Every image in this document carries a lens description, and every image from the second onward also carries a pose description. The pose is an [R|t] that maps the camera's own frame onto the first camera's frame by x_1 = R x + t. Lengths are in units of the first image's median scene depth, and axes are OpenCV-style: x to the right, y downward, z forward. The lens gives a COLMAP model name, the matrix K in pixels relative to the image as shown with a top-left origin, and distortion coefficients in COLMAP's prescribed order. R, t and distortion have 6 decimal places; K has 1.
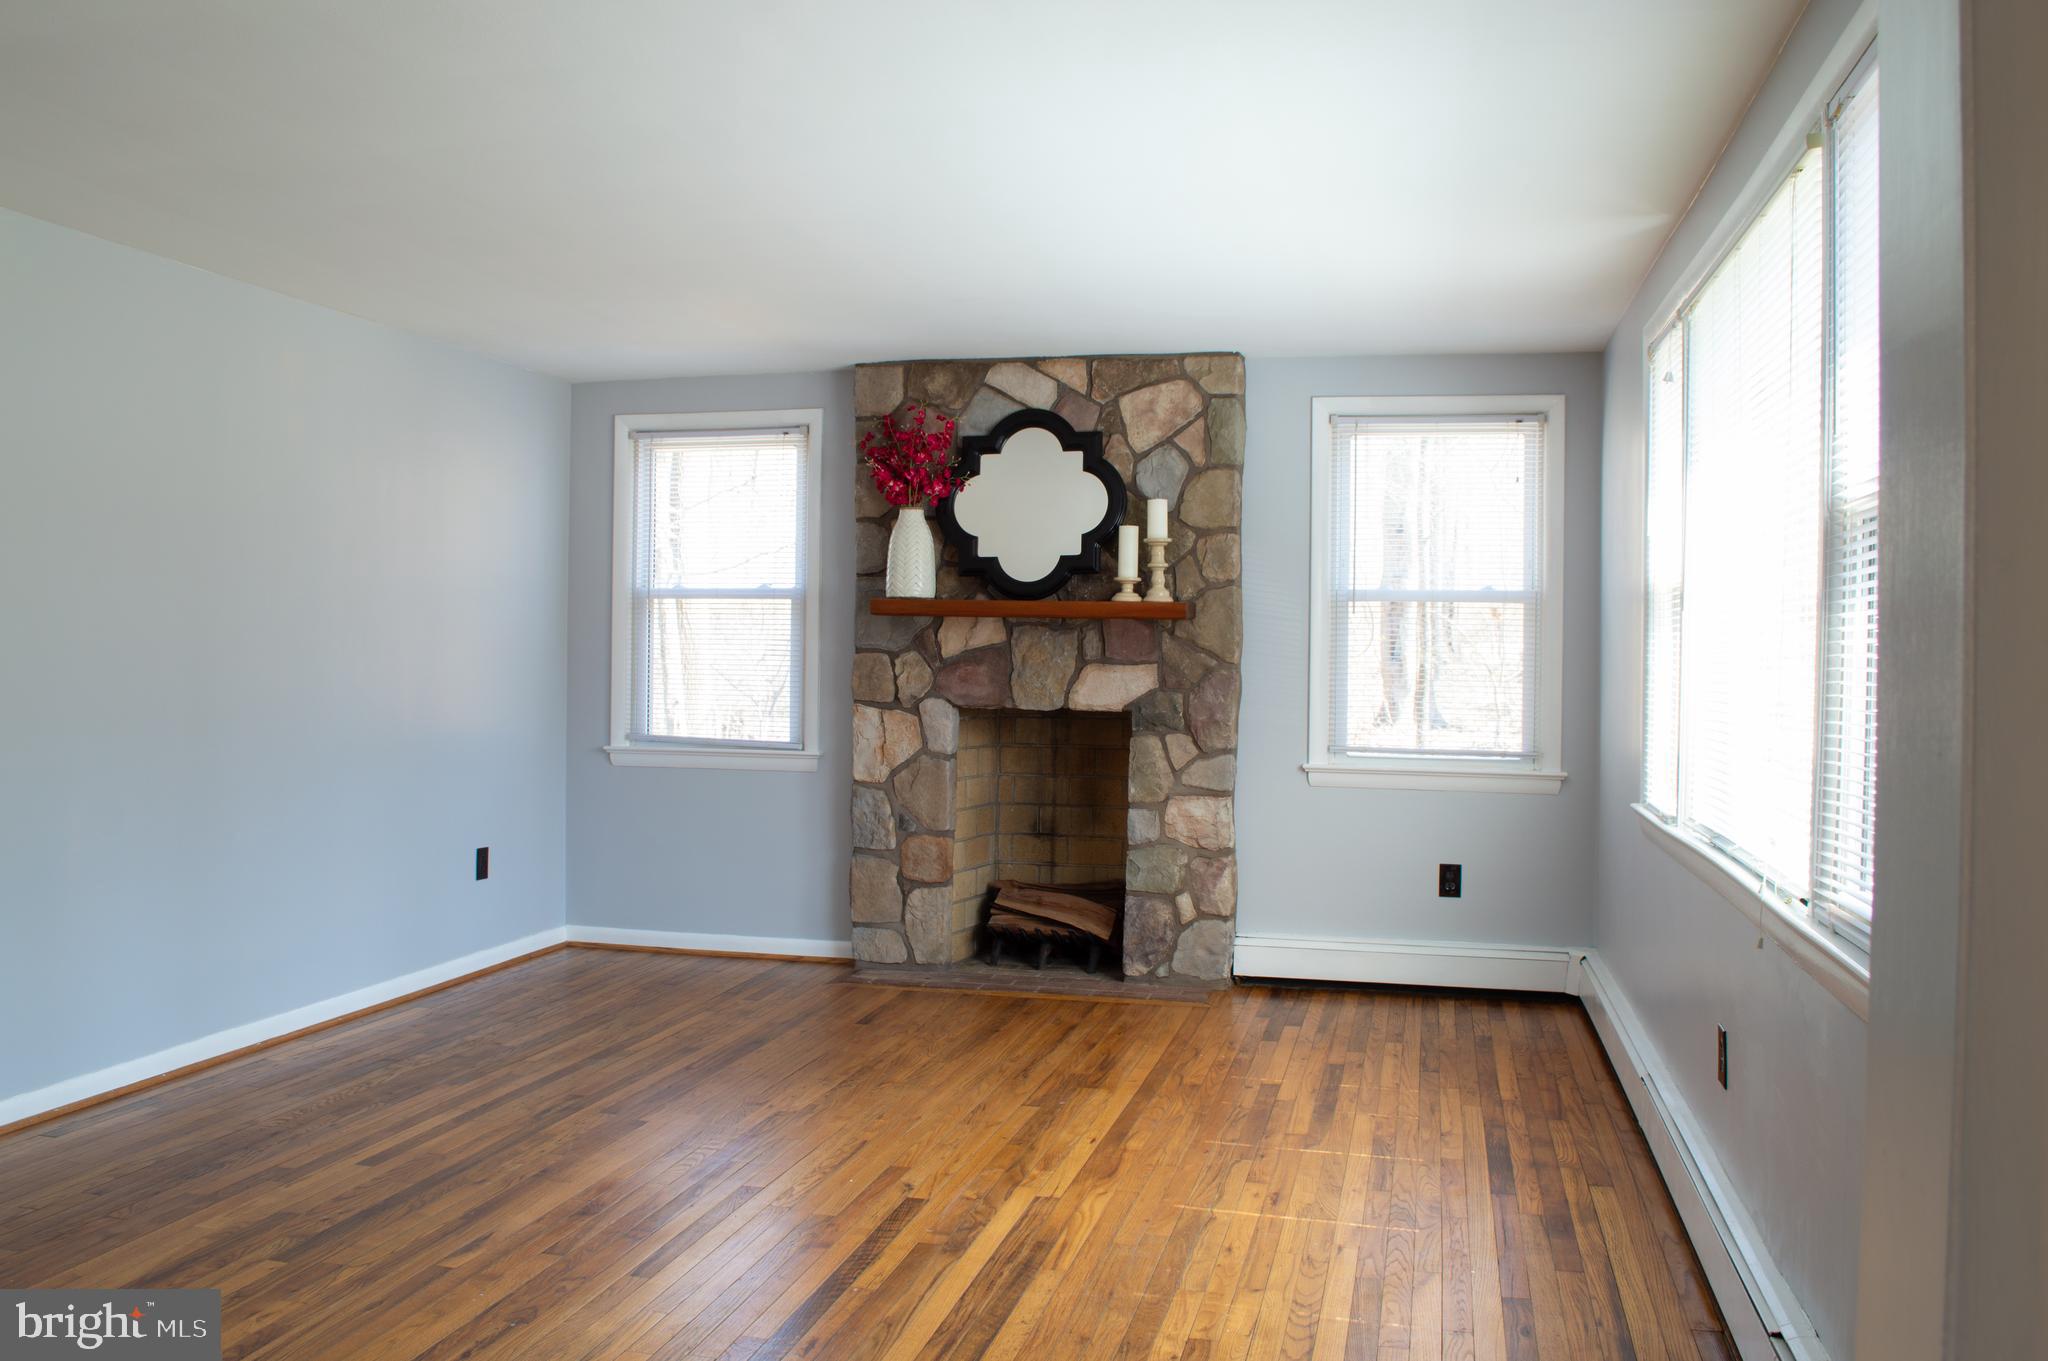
lens RADIAL K [[1703.2, 0, 1030.5], [0, 1703.2, 655.4], [0, 0, 1]] dist [-0.082134, 0.016202]
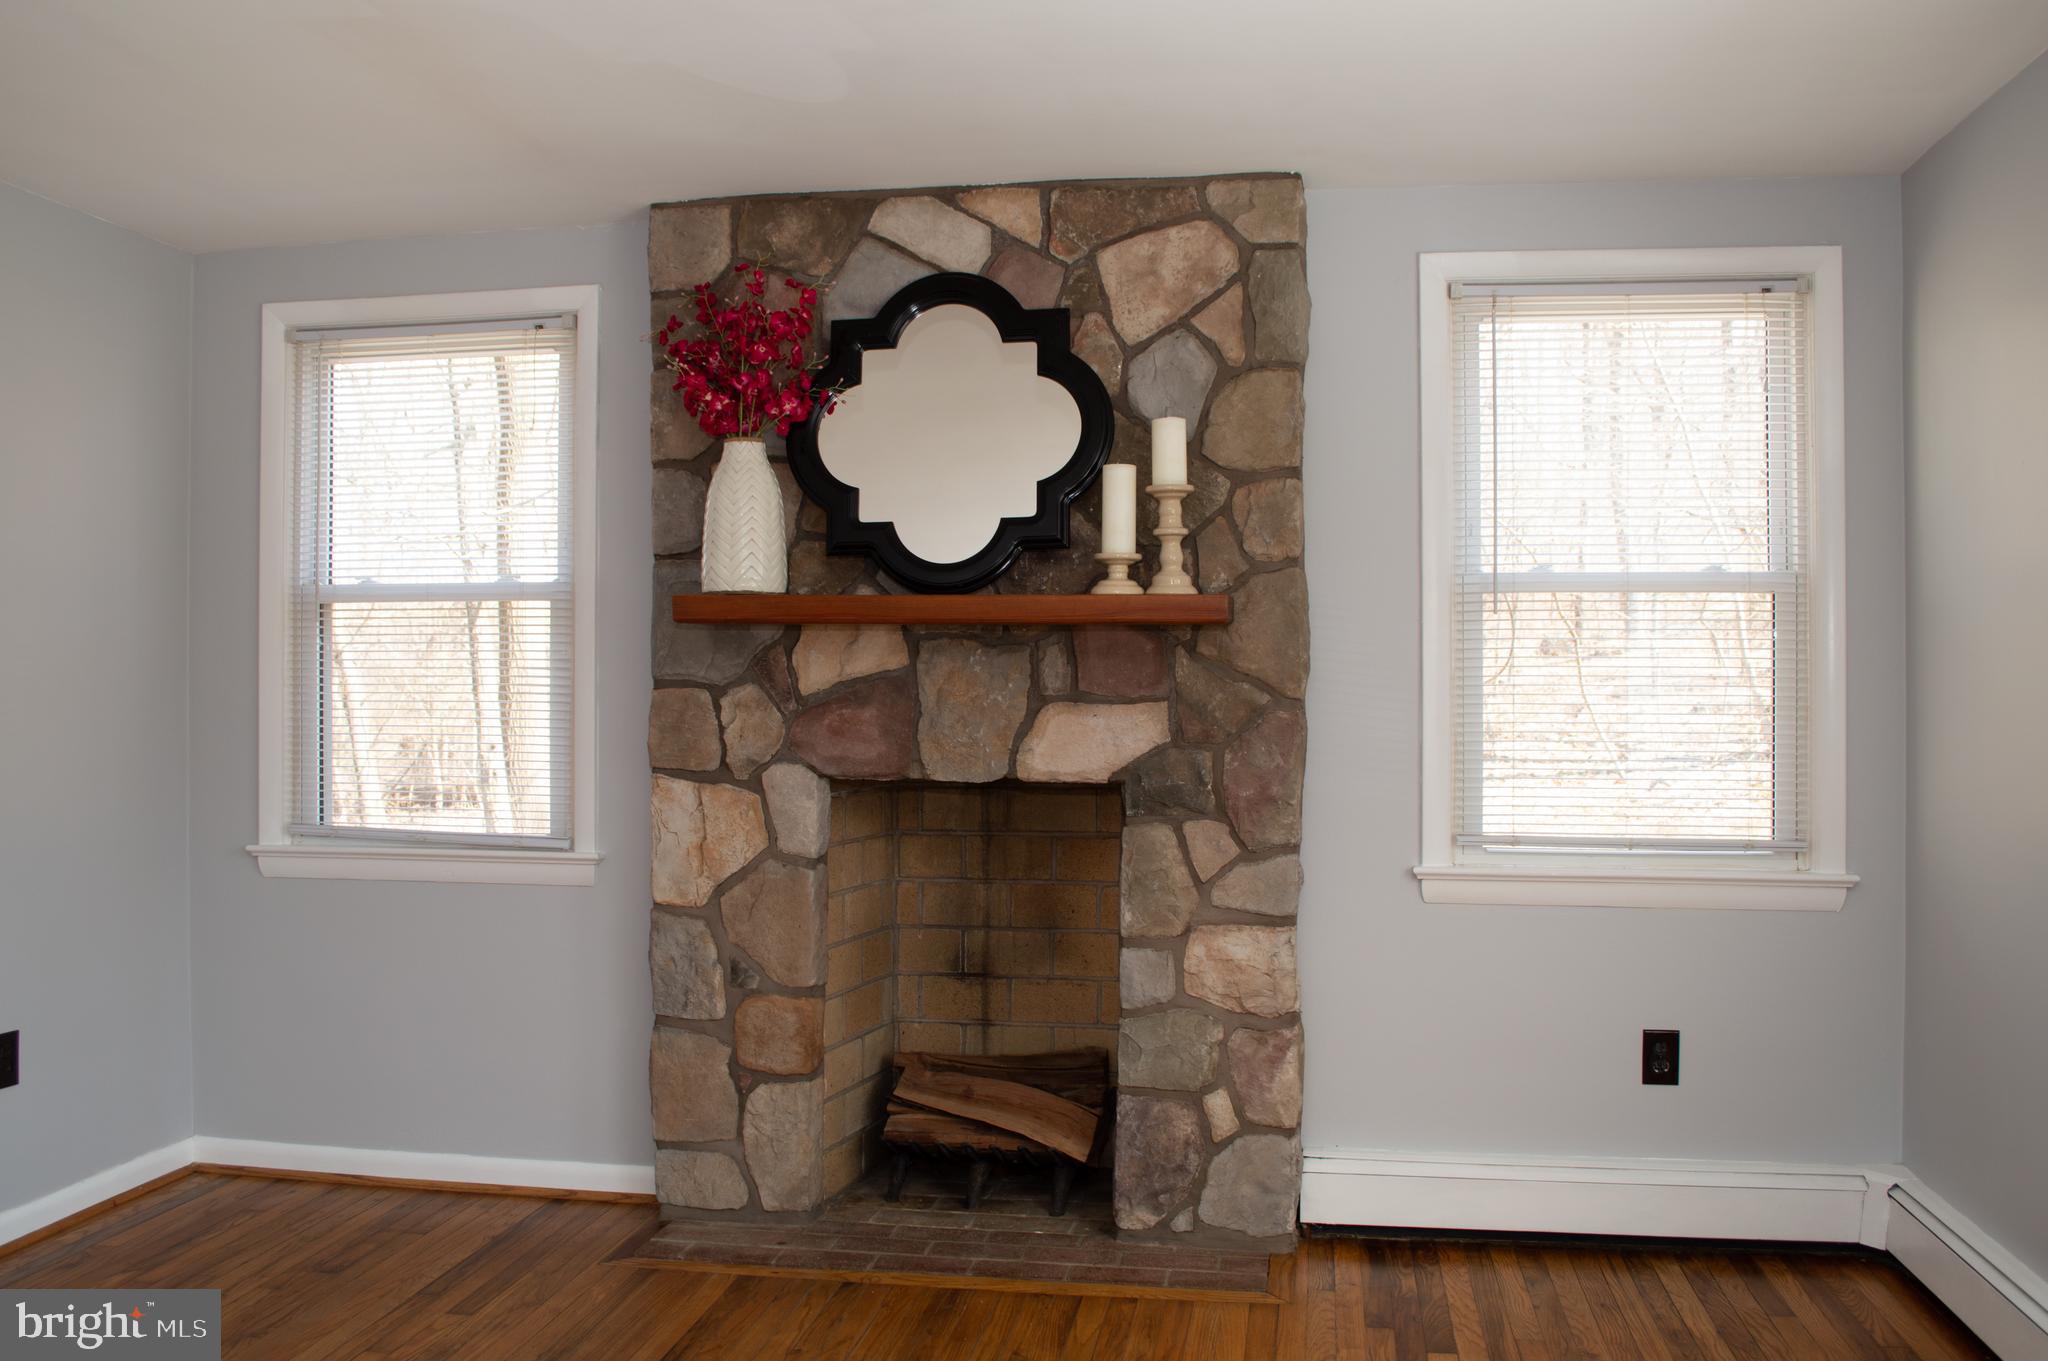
lens RADIAL K [[1603.5, 0, 1061.2], [0, 1603.5, 673.6], [0, 0, 1]] dist [-0.072341, 0.002873]
pose [[0.995943, -0.010847, 0.089331, -0.011268], [0.011512, 0.999910, -0.006933, -0.001161], [-0.089247, 0.007933, 0.995978, 0.447000]]
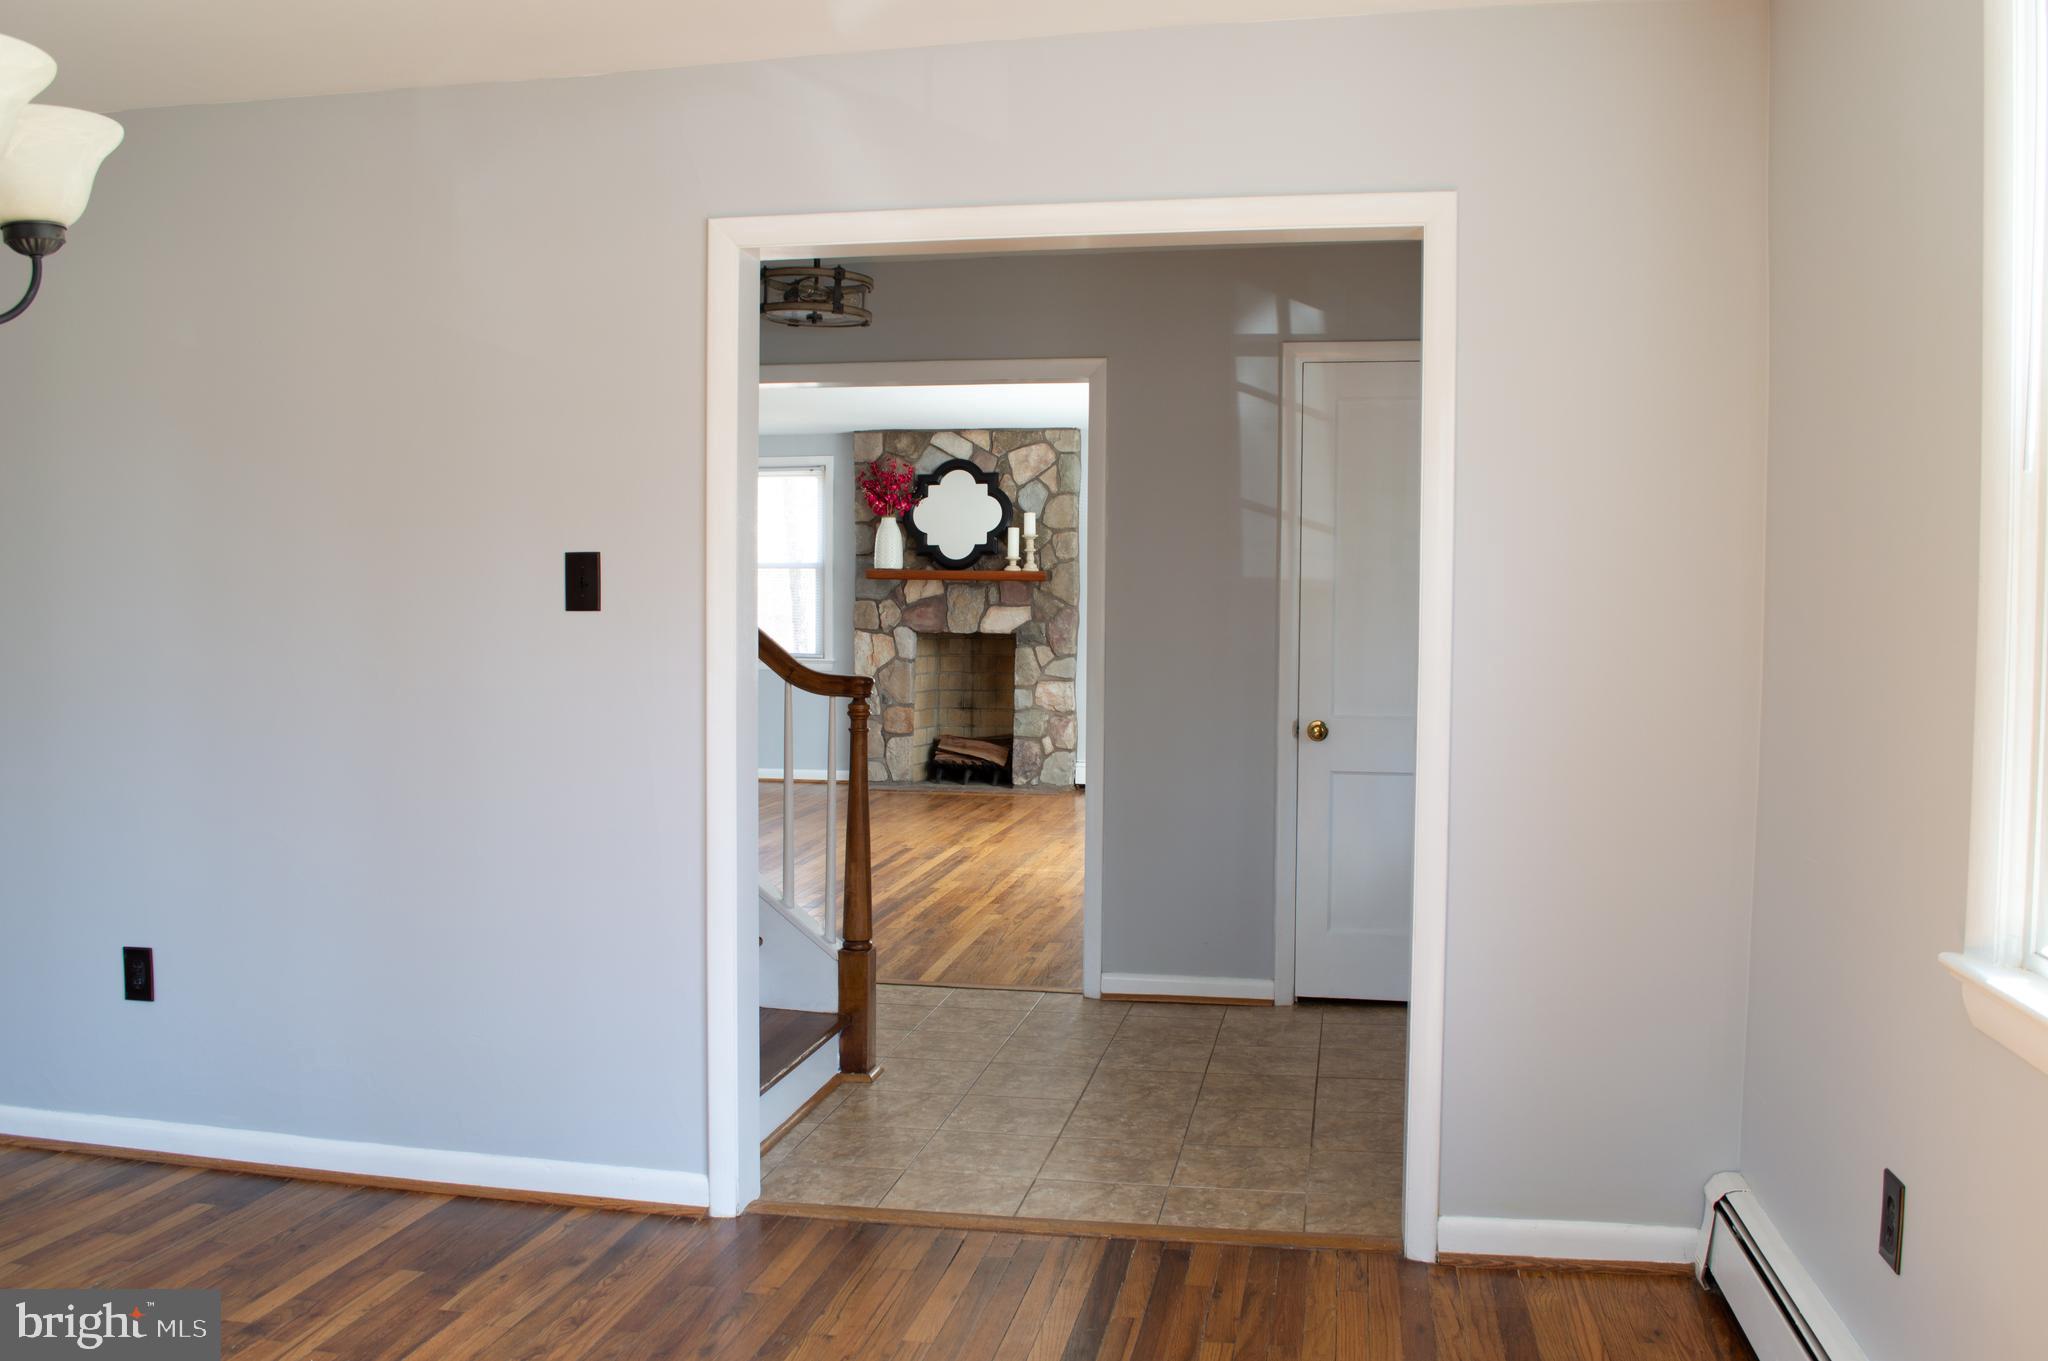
lens RADIAL K [[1703.2, 0, 1030.5], [0, 1703.2, 655.4], [0, 0, 1]] dist [-0.082134, 0.016202]
pose [[0.998966, -0.006968, 0.044926, -0.004604], [0.005450, 0.999413, 0.033819, -0.003557], [-0.045135, -0.033539, 0.998418, -0.741157]]
